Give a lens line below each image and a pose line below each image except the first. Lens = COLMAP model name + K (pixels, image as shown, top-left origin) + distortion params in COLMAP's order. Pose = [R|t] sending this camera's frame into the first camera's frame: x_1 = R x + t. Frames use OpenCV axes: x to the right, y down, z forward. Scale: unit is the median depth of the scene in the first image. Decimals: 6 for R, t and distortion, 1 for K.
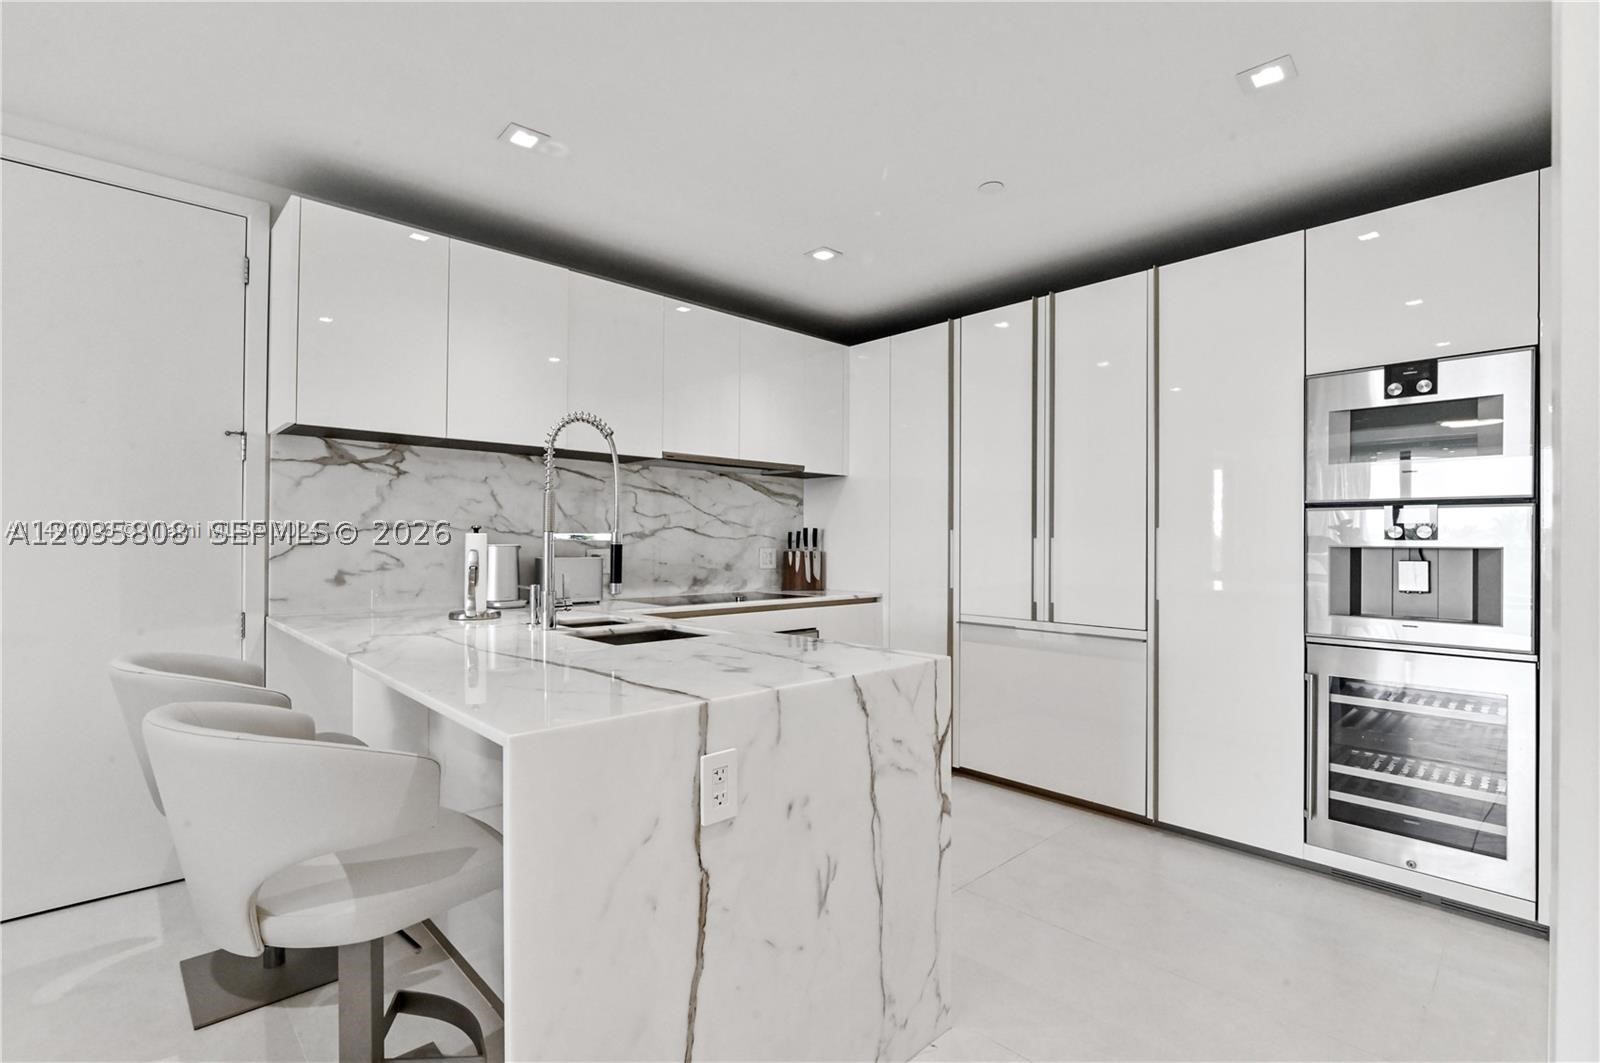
lens RADIAL K [[730.4, 0, 795.0], [0, 730.4, 535.9], [0, 0, 1]] dist [-0.014542, -0.000244]
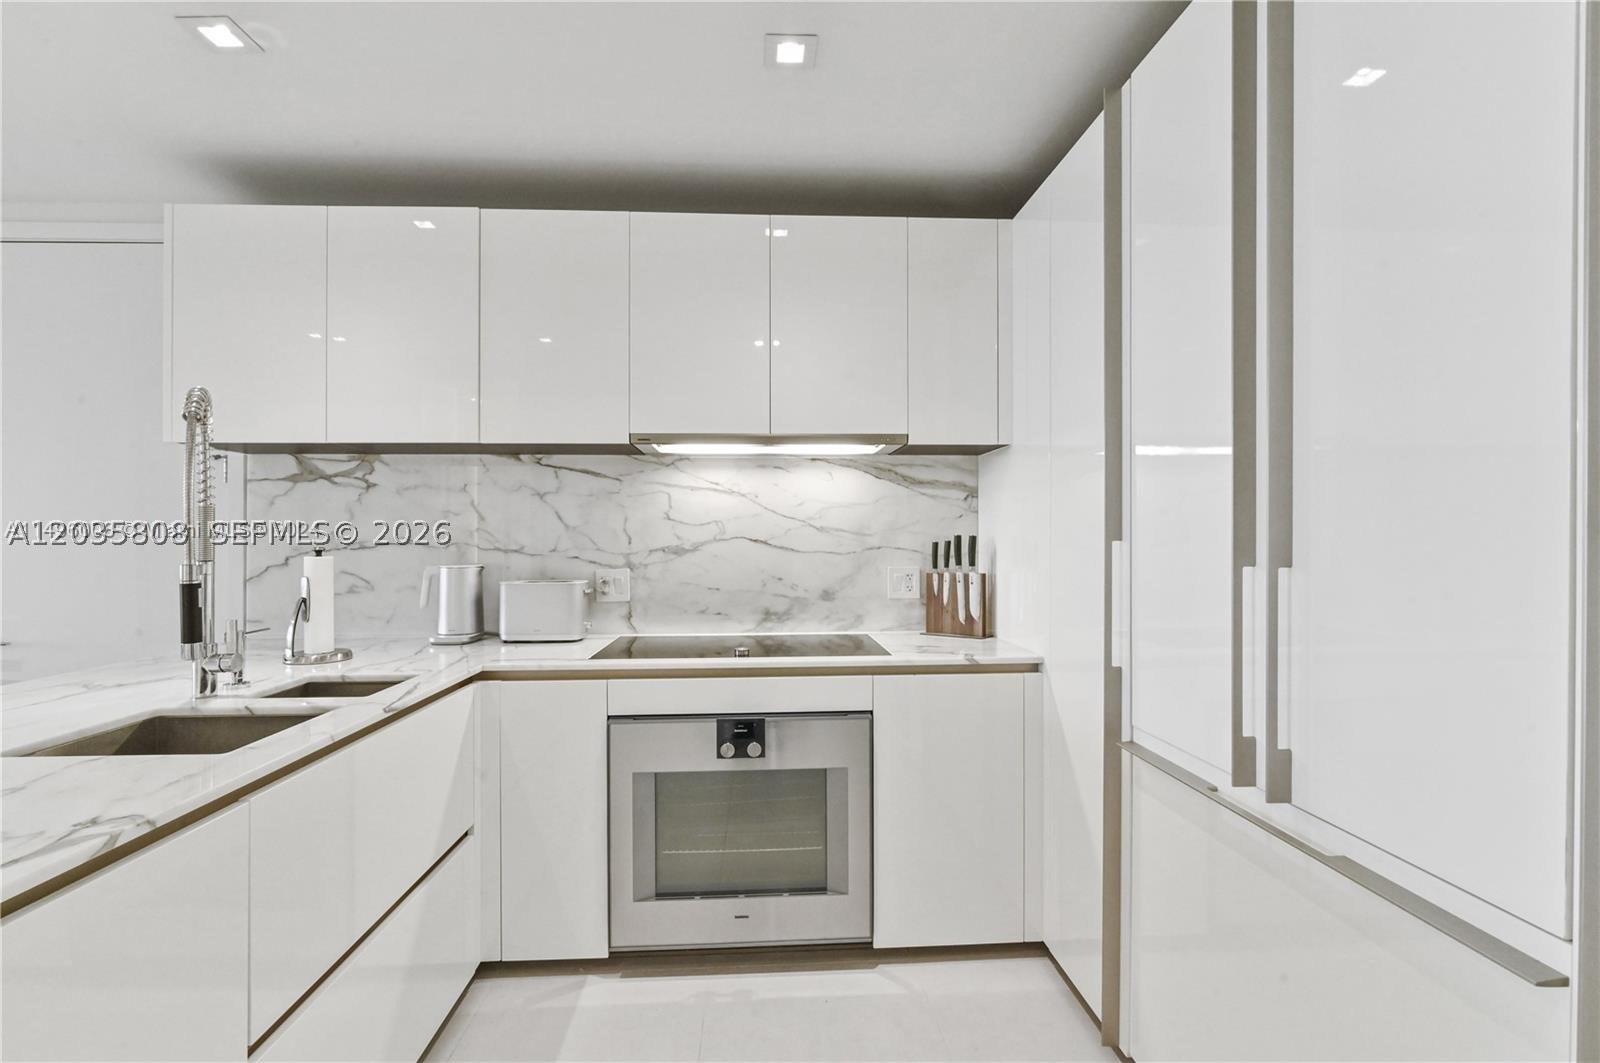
lens RADIAL K [[752.0, 0, 802.6], [0, 752.0, 532.6], [0, 0, 1]] dist [-0.009643, -0.000346]
pose [[0.768710, -0.009404, -0.639528, 0.455665], [0.012506, 0.999922, 0.000328, -0.021485], [0.639475, -0.008250, 0.768768, 0.612650]]
